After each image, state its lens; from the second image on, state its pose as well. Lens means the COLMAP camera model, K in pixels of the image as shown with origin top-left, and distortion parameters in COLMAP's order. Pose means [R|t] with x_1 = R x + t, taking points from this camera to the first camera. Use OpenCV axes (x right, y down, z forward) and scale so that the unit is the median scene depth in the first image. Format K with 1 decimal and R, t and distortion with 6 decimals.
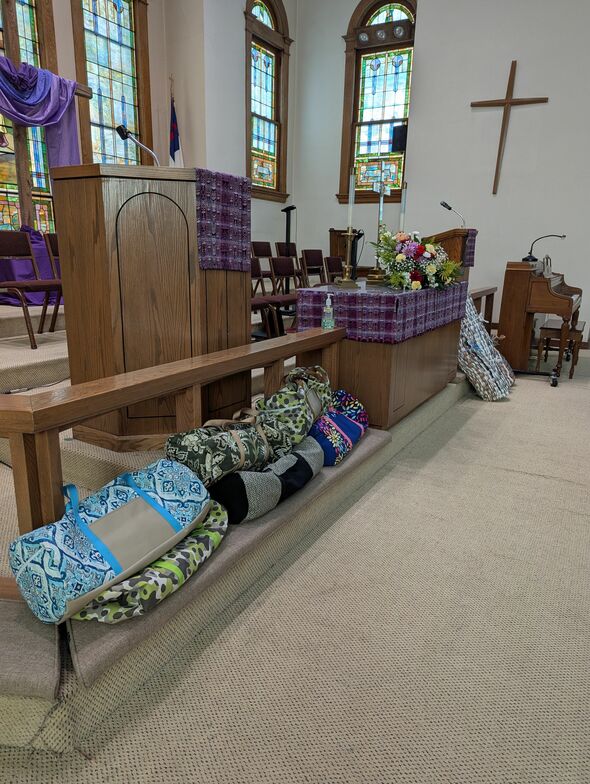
lens RADIAL K [[543.5, 0, 288.5], [0, 543.5, 392.6], [0, 0, 1]] dist [0.066361, -0.058673]
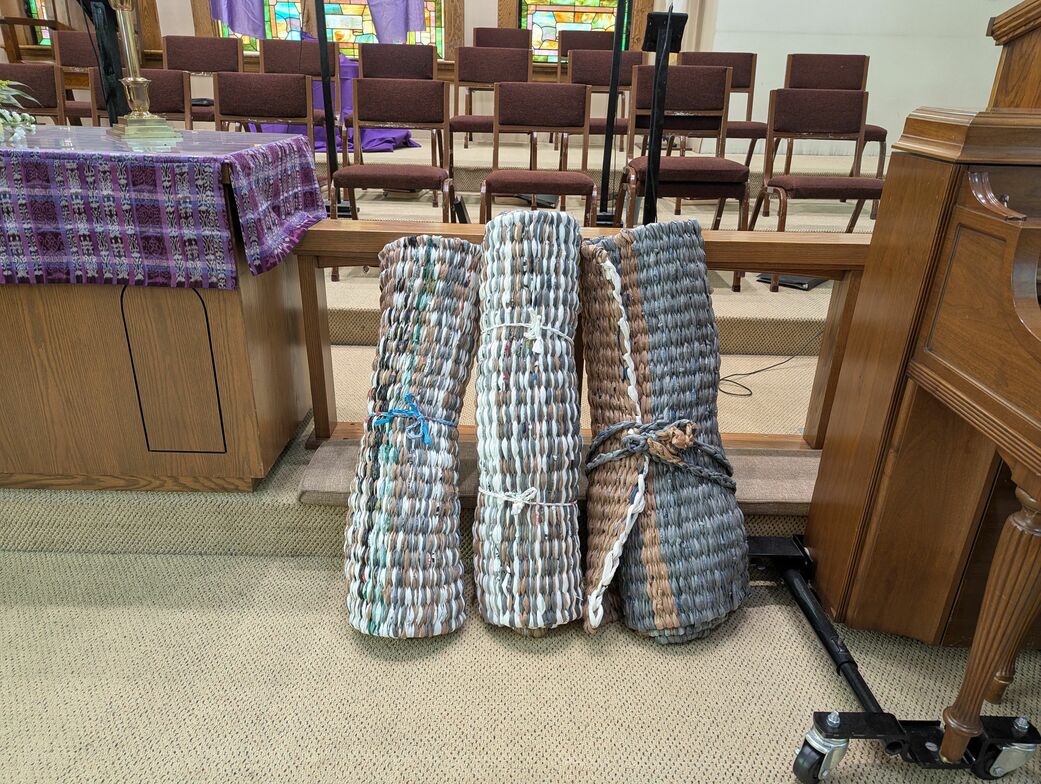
lens RADIAL K [[730.1, 0, 513.2], [0, 730.1, 396.8], [0, 0, 1]] dist [0.055770, -0.048056]
pose [[0.492585, 0.345560, -0.798716, 0.443454], [-0.239711, 0.936158, 0.257189, -0.140571], [0.836599, 0.064774, 0.543972, 0.595516]]
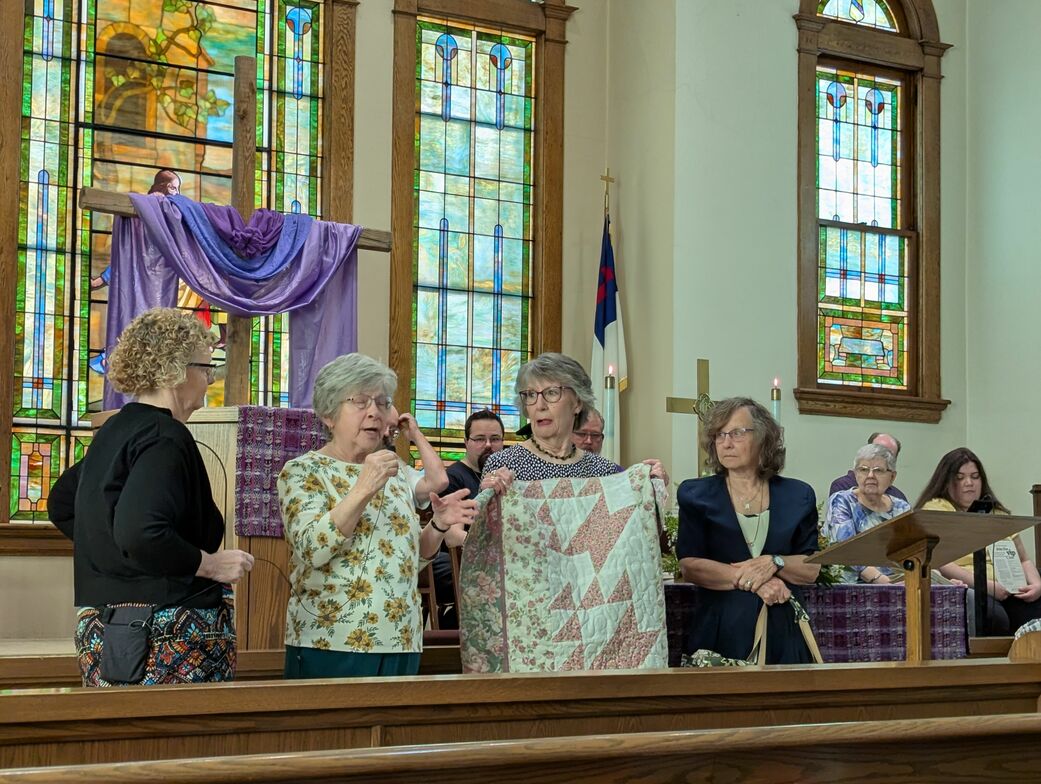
lens RADIAL K [[2021.5, 0, 519.1], [0, 2021.5, 390.3], [0, 0, 1]] dist [0.239994, -1.257717]
pose [[0.904527, -0.046564, -0.423867, 0.445980], [-0.101328, 0.942077, -0.319724, 0.139061], [0.414203, 0.332148, 0.847416, -0.398165]]
